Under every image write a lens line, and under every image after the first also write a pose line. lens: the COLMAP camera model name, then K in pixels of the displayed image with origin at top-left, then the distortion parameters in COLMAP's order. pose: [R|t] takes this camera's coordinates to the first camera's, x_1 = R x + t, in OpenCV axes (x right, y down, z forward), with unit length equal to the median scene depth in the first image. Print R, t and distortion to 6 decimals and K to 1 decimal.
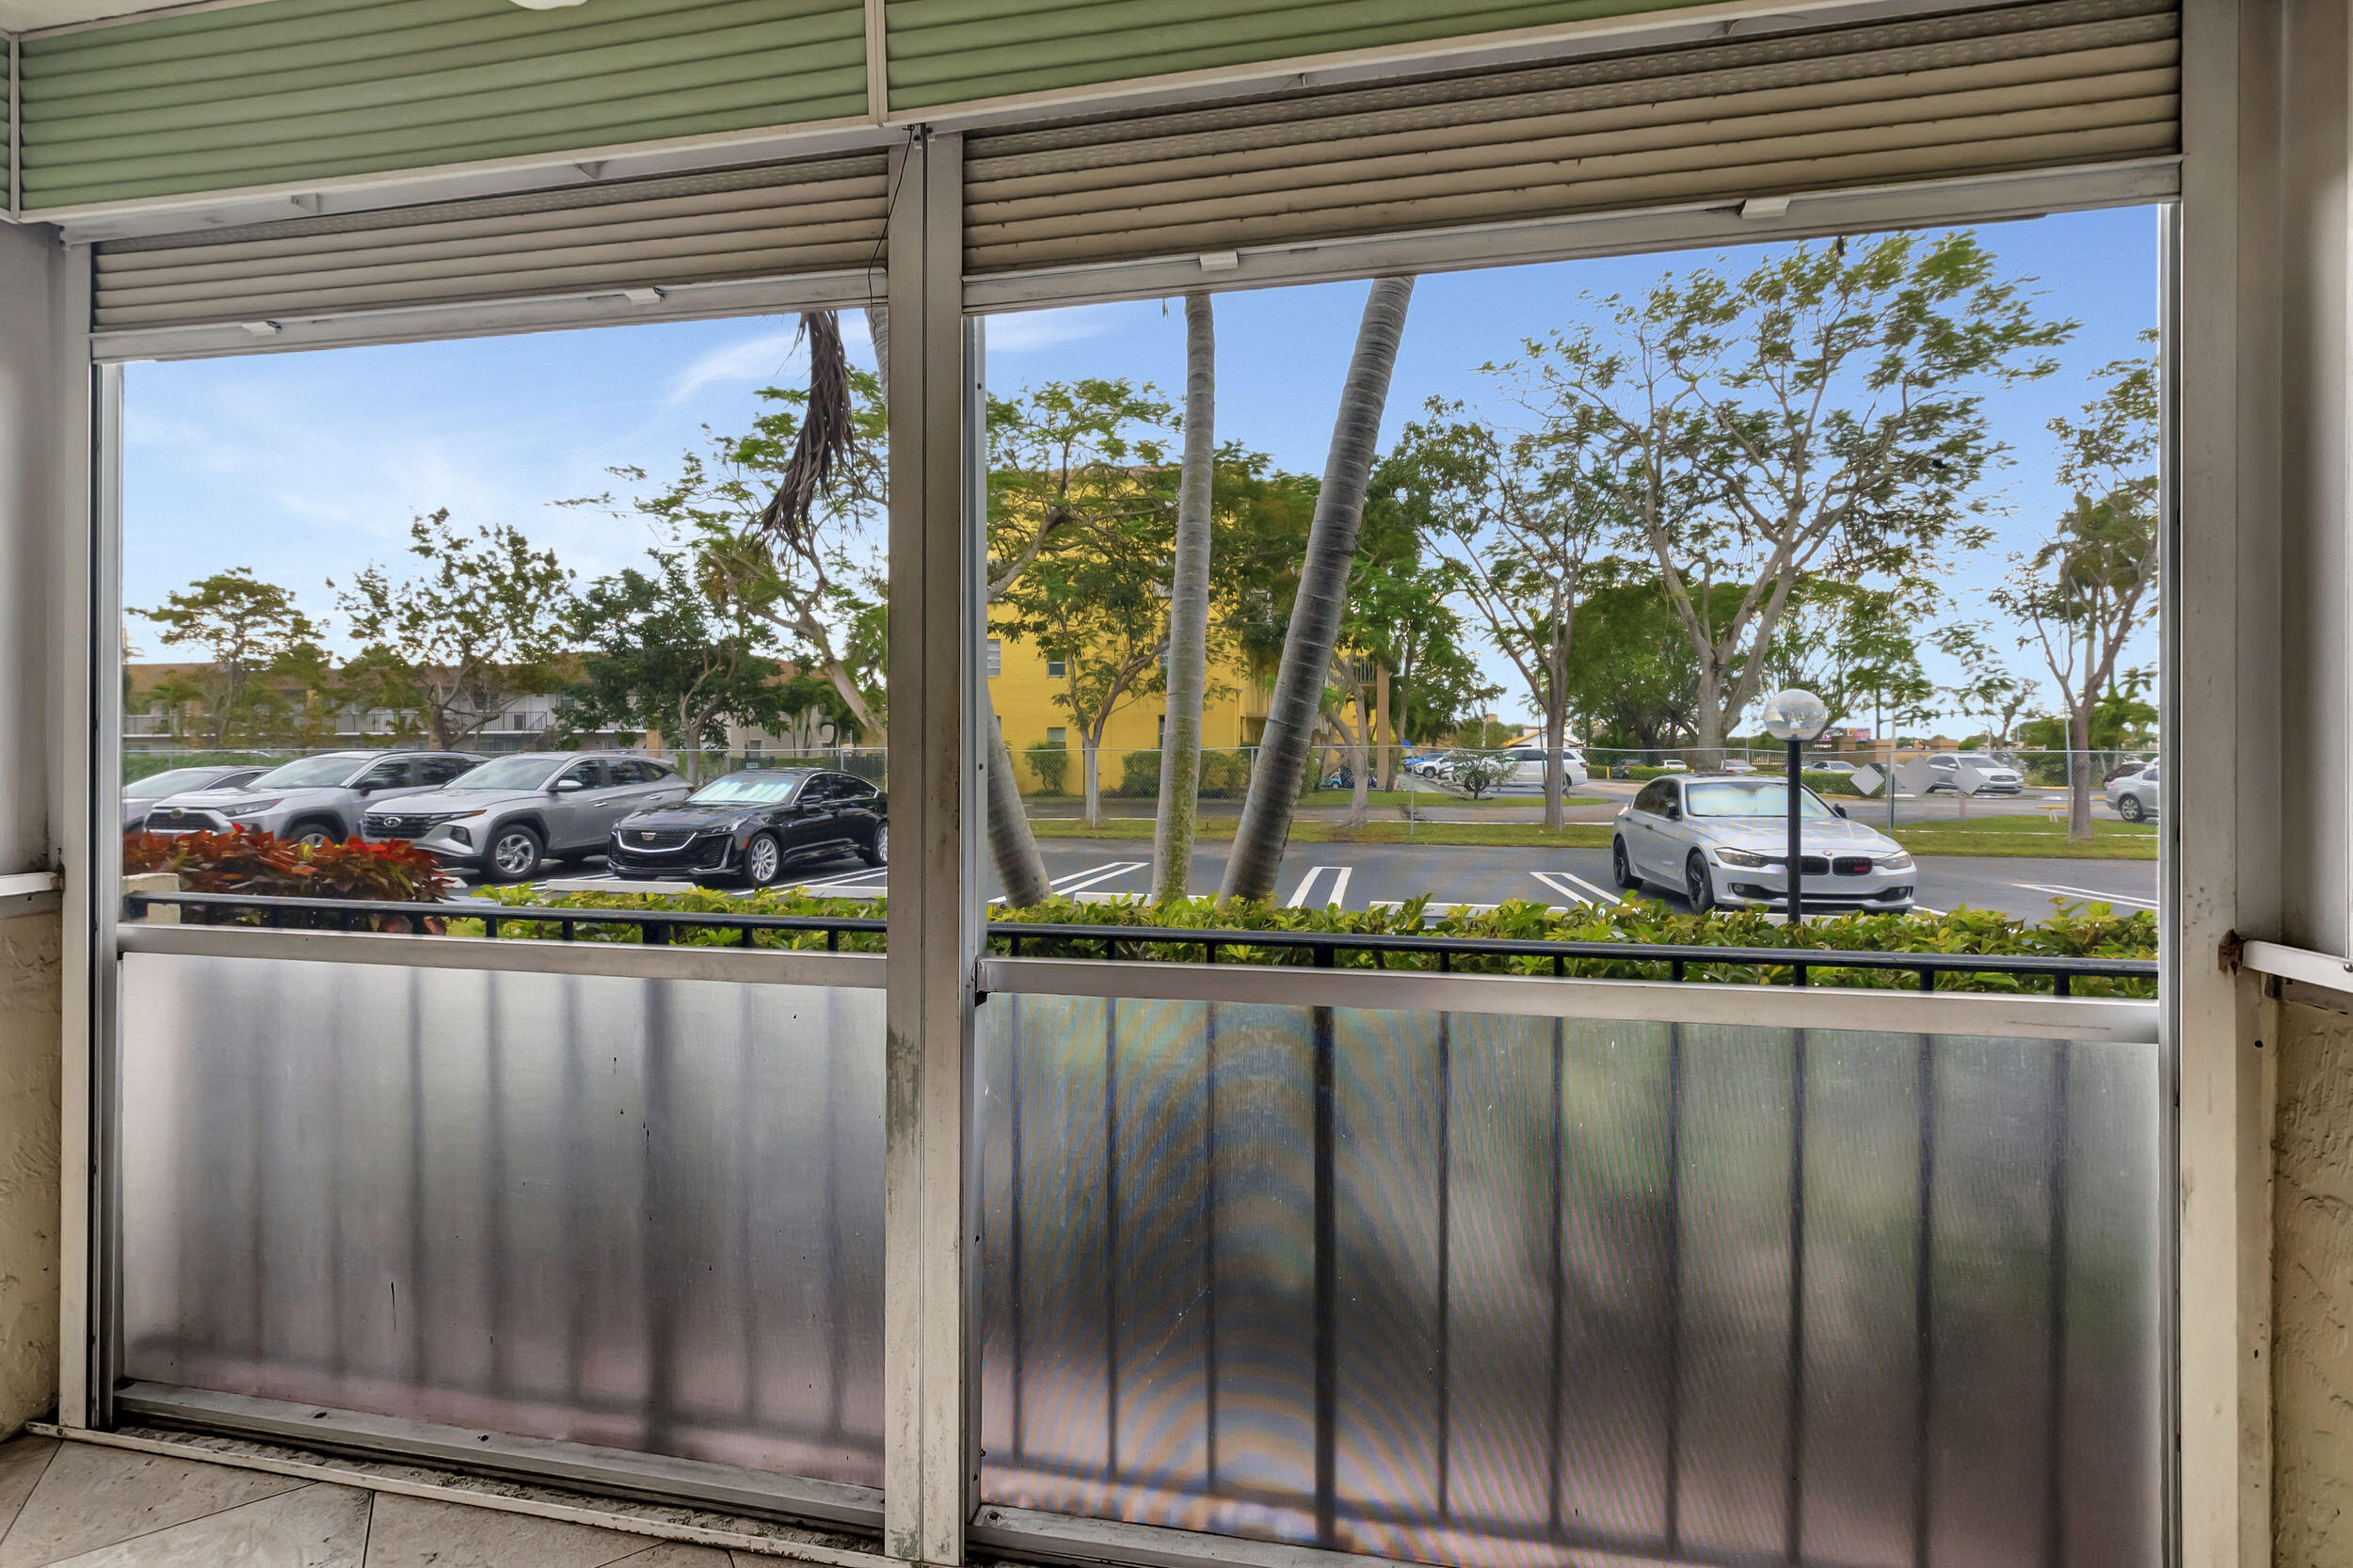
lens RADIAL K [[1039.1, 0, 1170.5], [0, 1039.1, 764.7], [0, 0, 1]] dist [0.004542, -0.001332]
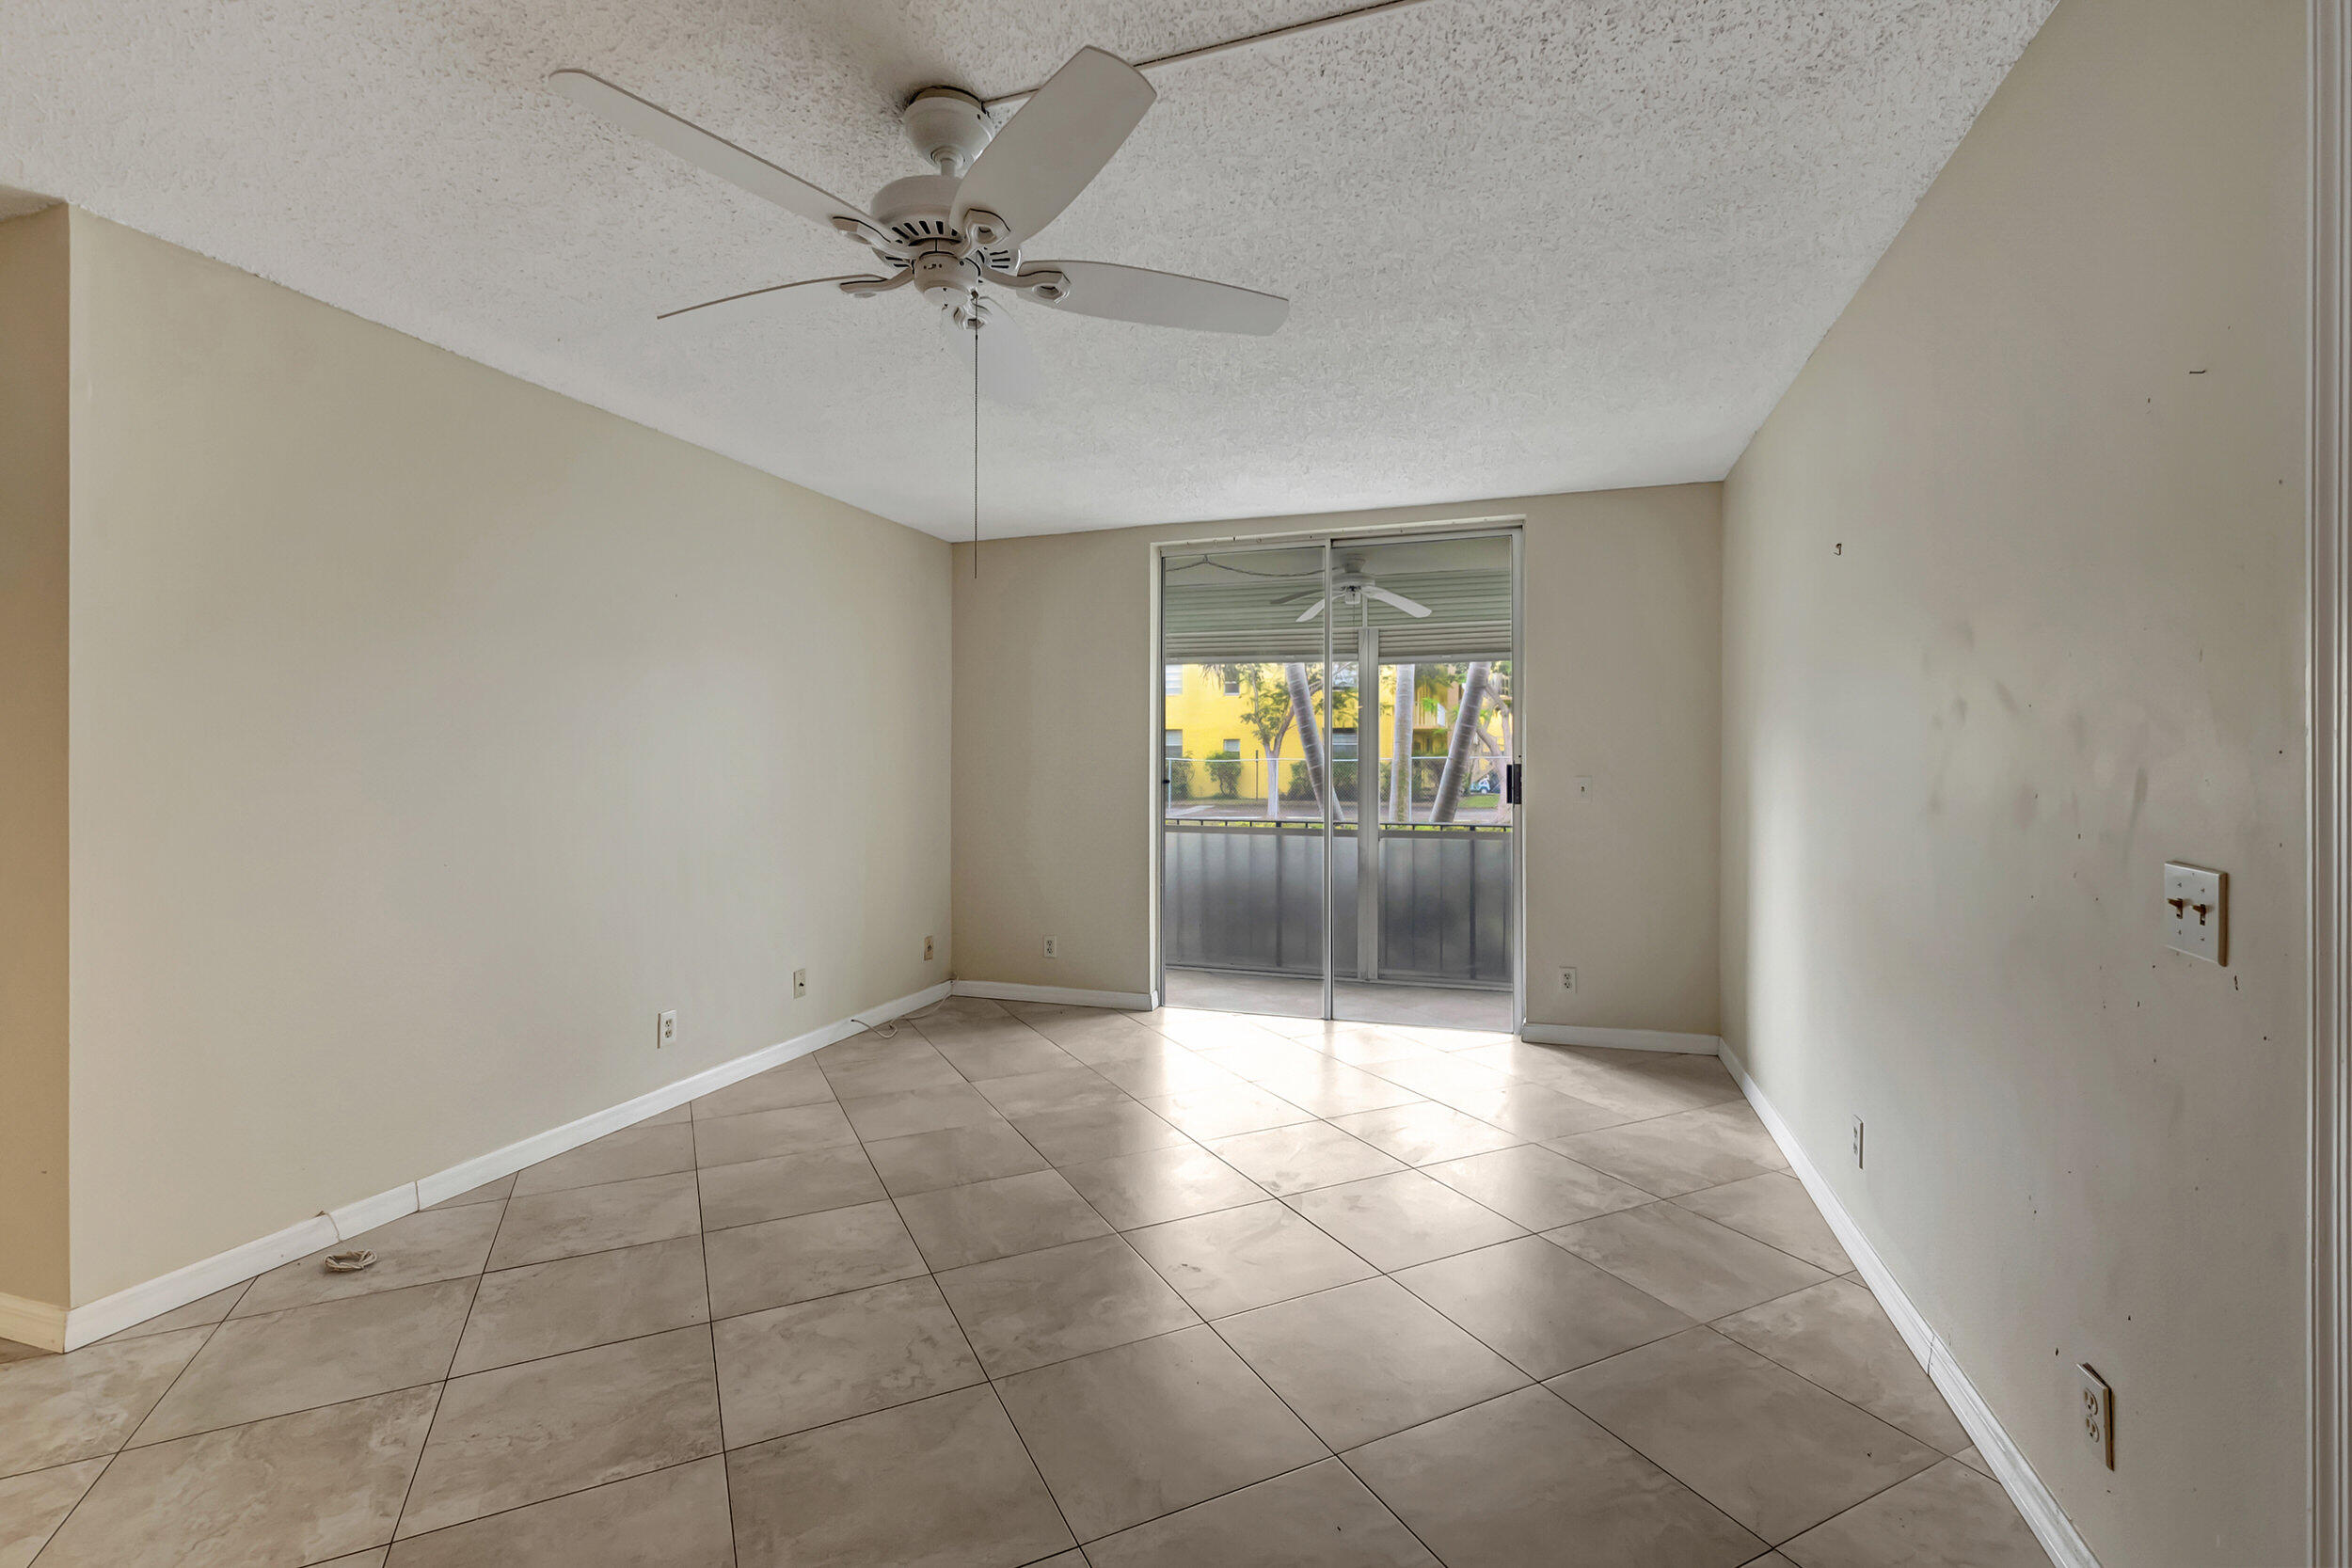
lens RADIAL K [[1038.5, 0, 1172.6], [0, 1038.5, 754.3], [0, 0, 1]] dist [0.004542, -0.001332]
pose [[0.990894, -0.001383, -0.134637, -0.056088], [-0.000666, 0.999885, -0.015173, -0.004928], [0.134643, 0.015124, 0.990779, -0.384145]]
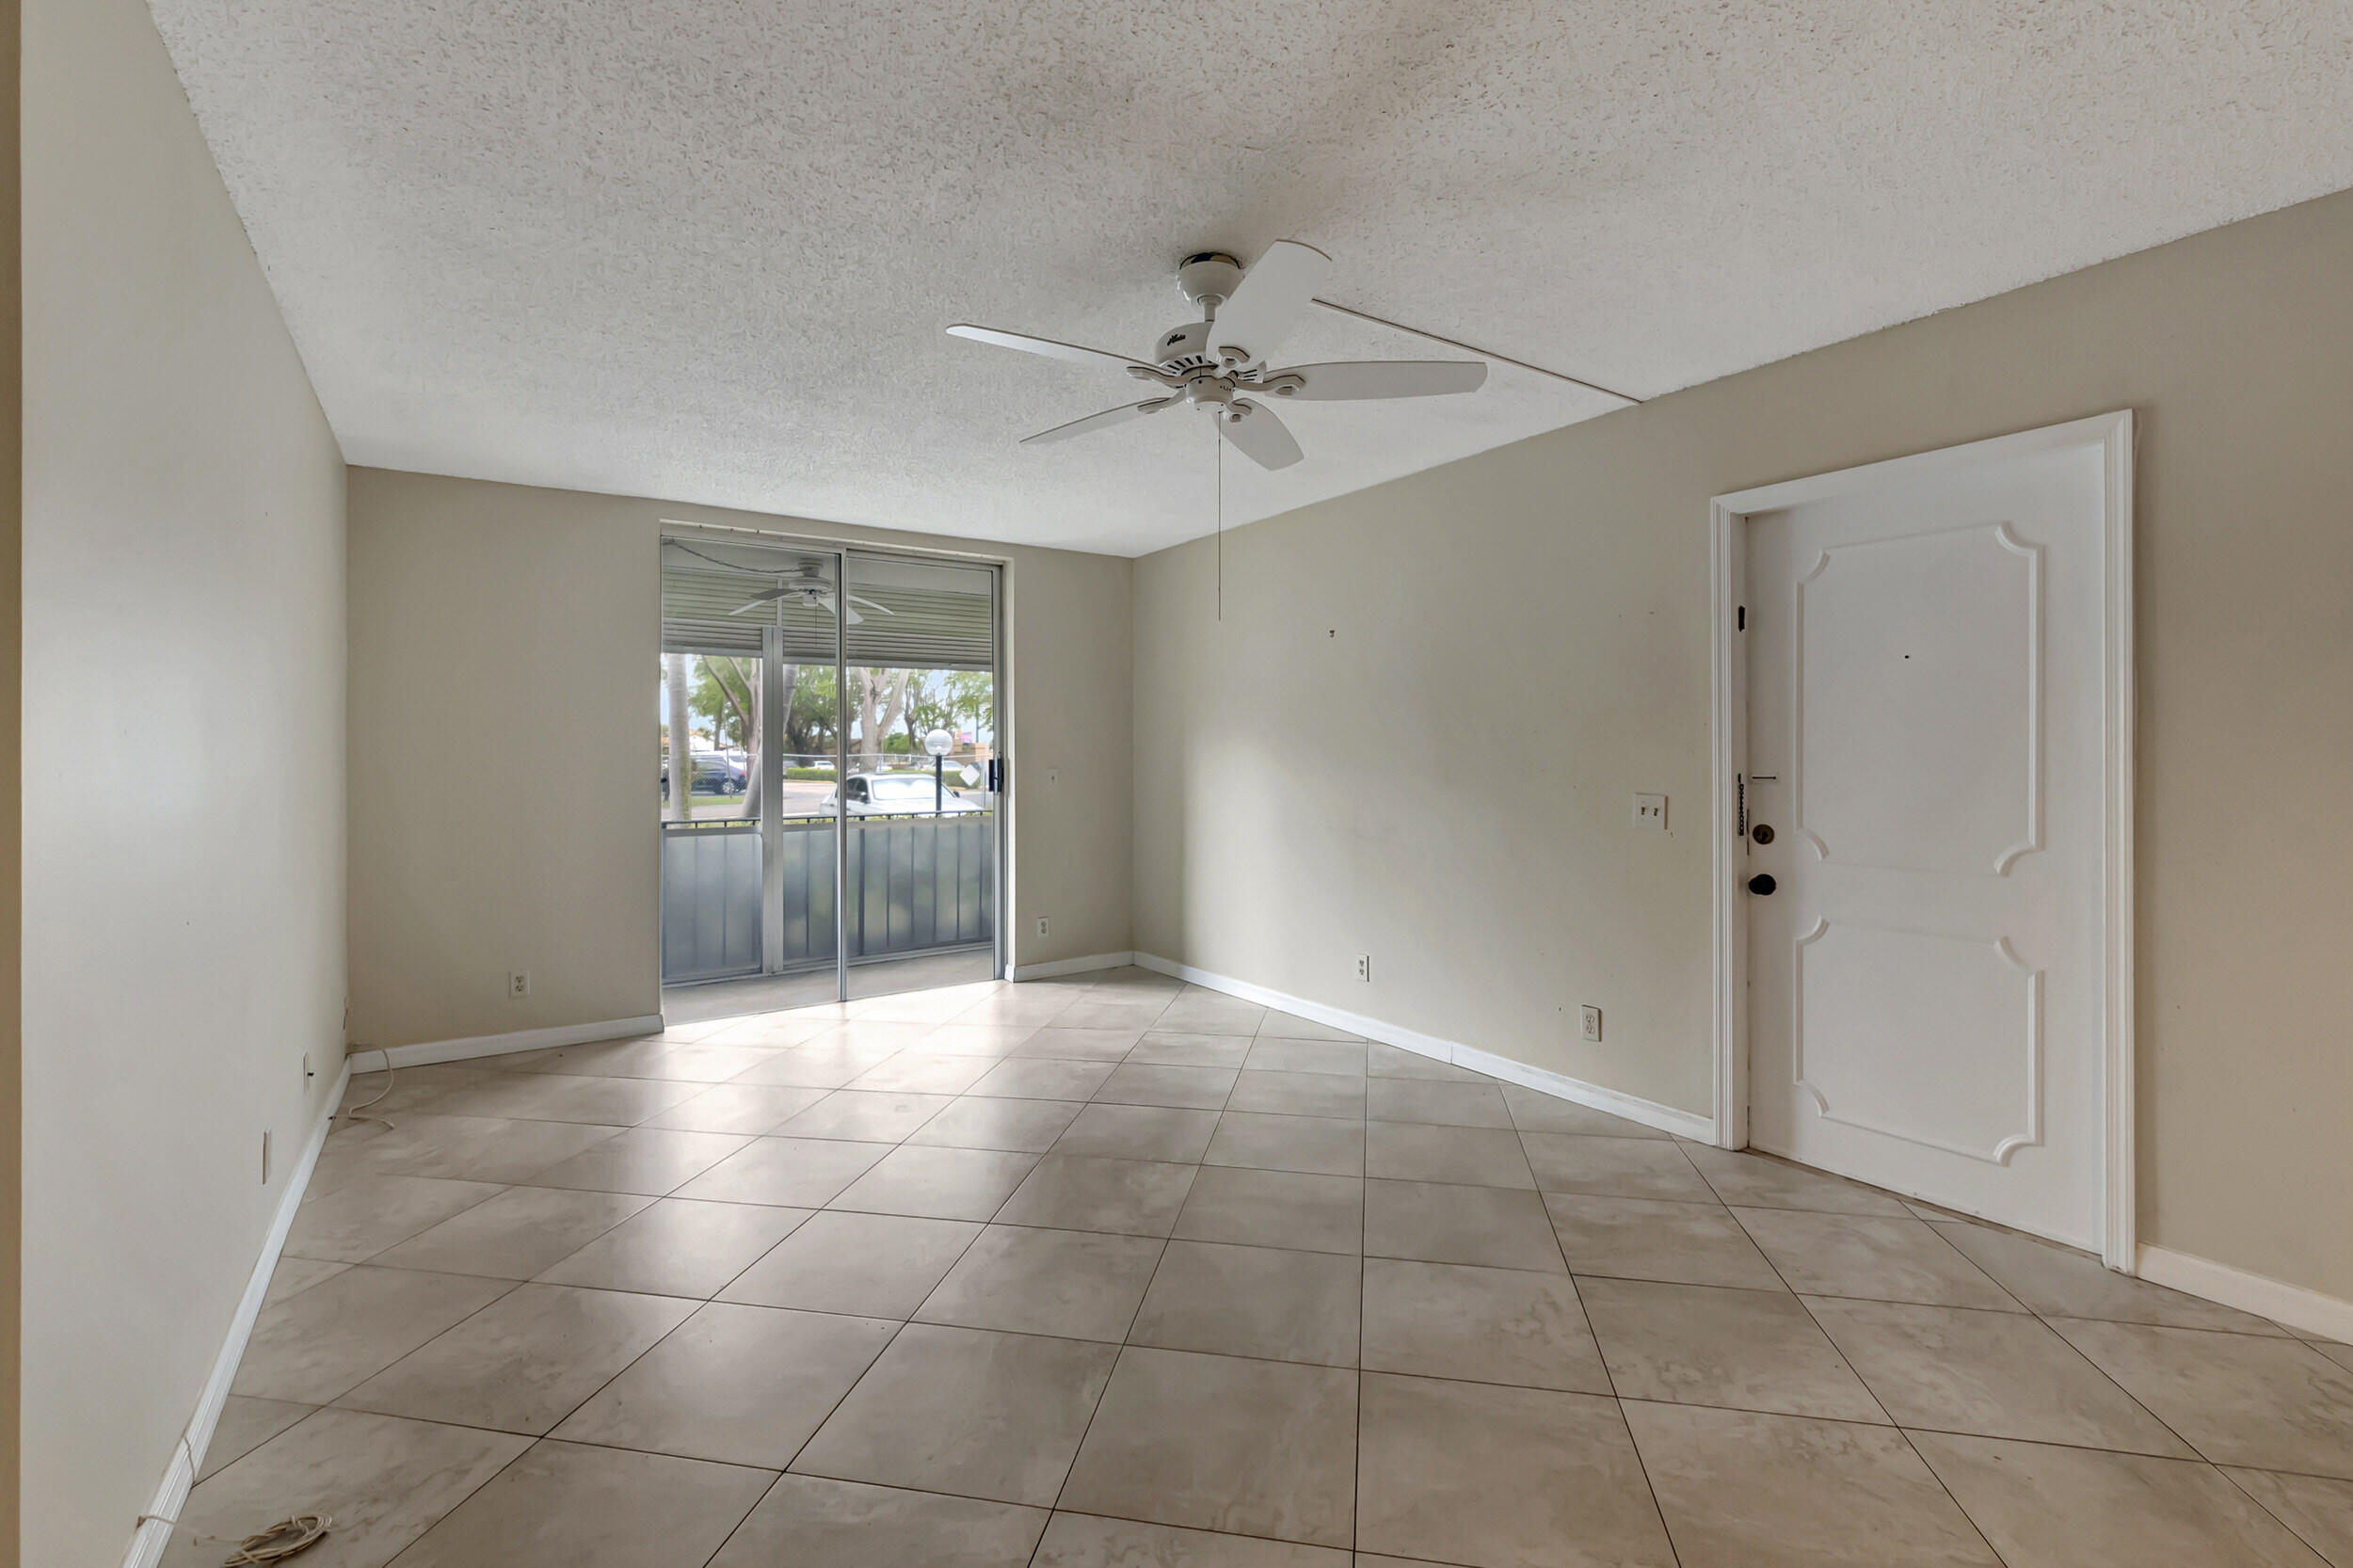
lens RADIAL K [[1039.1, 0, 1170.0], [0, 1039.1, 773.0], [0, 0, 1]] dist [0.004542, -0.001332]
pose [[0.710368, -0.015206, 0.703666, -0.252181], [0.009251, 0.999882, 0.012268, -0.006238], [-0.703769, -0.002205, 0.710425, -0.375075]]
